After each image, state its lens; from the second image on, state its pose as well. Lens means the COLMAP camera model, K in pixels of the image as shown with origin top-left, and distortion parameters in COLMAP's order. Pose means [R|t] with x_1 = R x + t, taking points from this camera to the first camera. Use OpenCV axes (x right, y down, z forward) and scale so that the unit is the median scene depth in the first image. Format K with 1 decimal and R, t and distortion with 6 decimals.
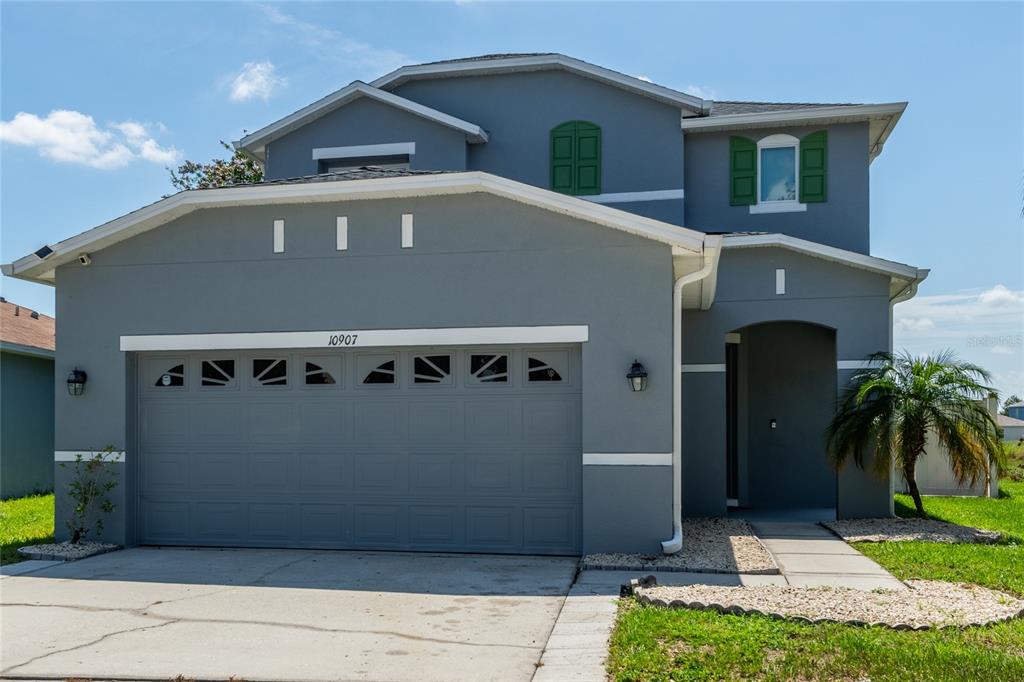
lens RADIAL K [[709.3, 0, 512.2], [0, 709.3, 364.4], [0, 0, 1]] dist [0.028244, -0.006919]
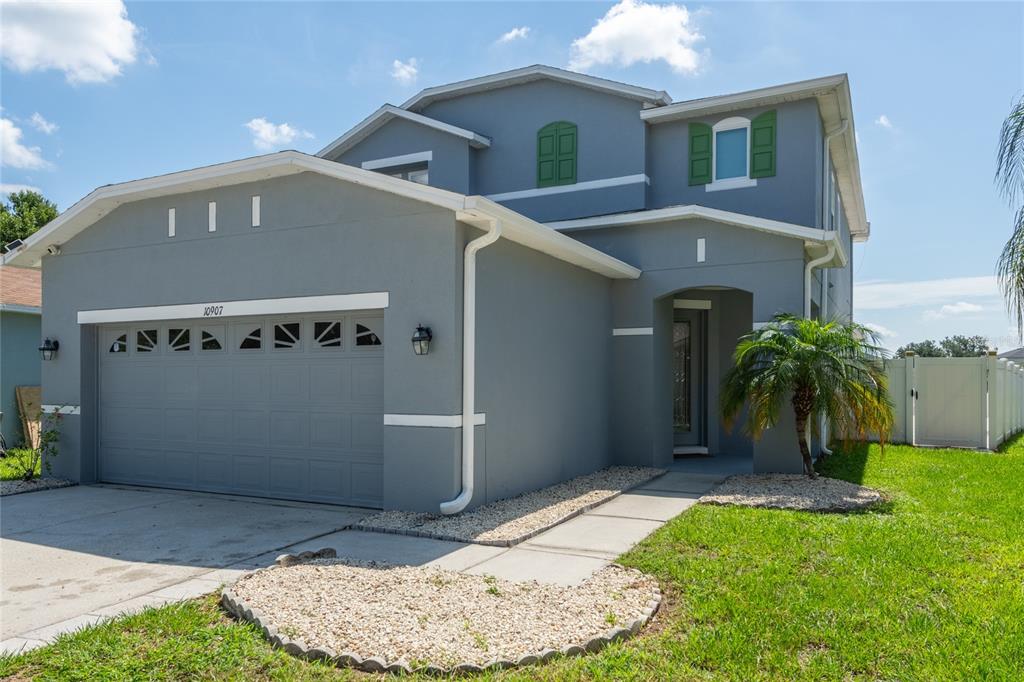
lens RADIAL K [[544.8, 0, 511.9], [0, 544.8, 340.6], [0, 0, 1]] dist [0.024189, 0.000214]
pose [[0.984046, -0.010348, -0.177613, 0.345250], [0.013162, 0.999806, 0.014671, 0.005984], [0.177426, -0.016774, 0.983991, 0.195225]]
